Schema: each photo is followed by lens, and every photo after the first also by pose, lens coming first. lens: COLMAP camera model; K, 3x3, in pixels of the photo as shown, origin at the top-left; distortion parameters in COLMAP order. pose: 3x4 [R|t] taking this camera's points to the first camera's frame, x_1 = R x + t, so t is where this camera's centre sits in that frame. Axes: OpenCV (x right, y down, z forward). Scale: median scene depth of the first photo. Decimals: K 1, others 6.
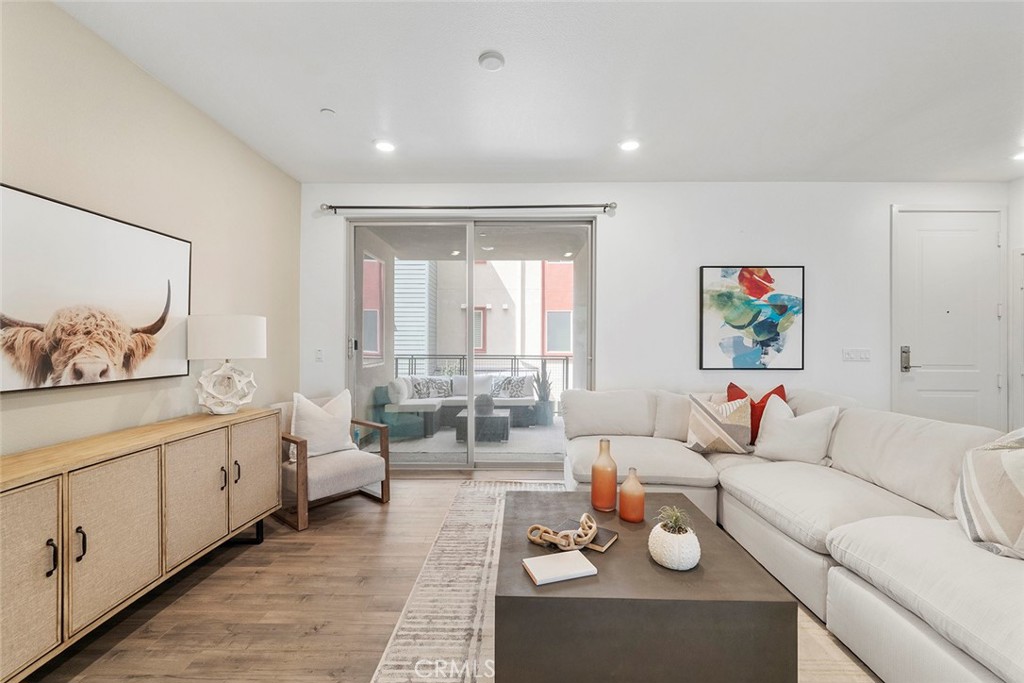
lens RADIAL K [[412.4, 0, 514.5], [0, 412.4, 344.0], [0, 0, 1]] dist [0.003182, 0.000083]
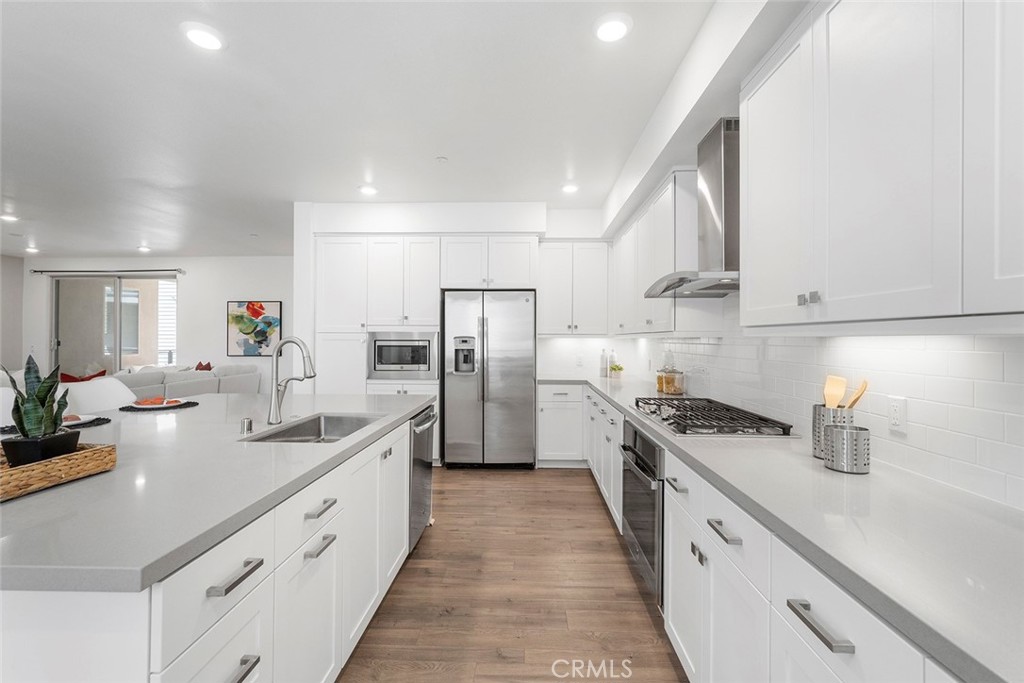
lens RADIAL K [[447.5, 0, 514.0], [0, 447.5, 338.2], [0, 0, 1]] dist [-0.000160, 0.000129]
pose [[0.999958, -0.007736, -0.005004, 1.780583], [0.007728, 0.999969, -0.001627, -0.007291], [0.005016, 0.001588, 0.999986, -1.055630]]
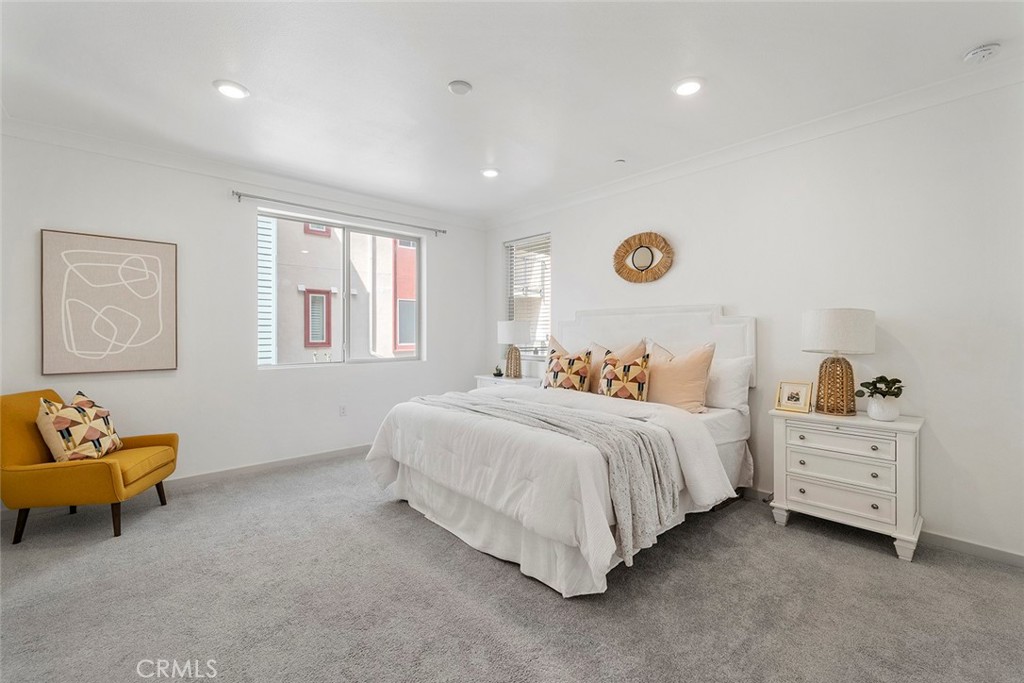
lens RADIAL K [[447.5, 0, 513.6], [0, 447.5, 336.8], [0, 0, 1]] dist [-0.000160, 0.000129]
pose [[0.717300, -0.010921, 0.696679, -0.451463], [0.005981, 0.999937, 0.009517, -0.005797], [-0.696739, -0.002660, 0.717320, 0.127516]]
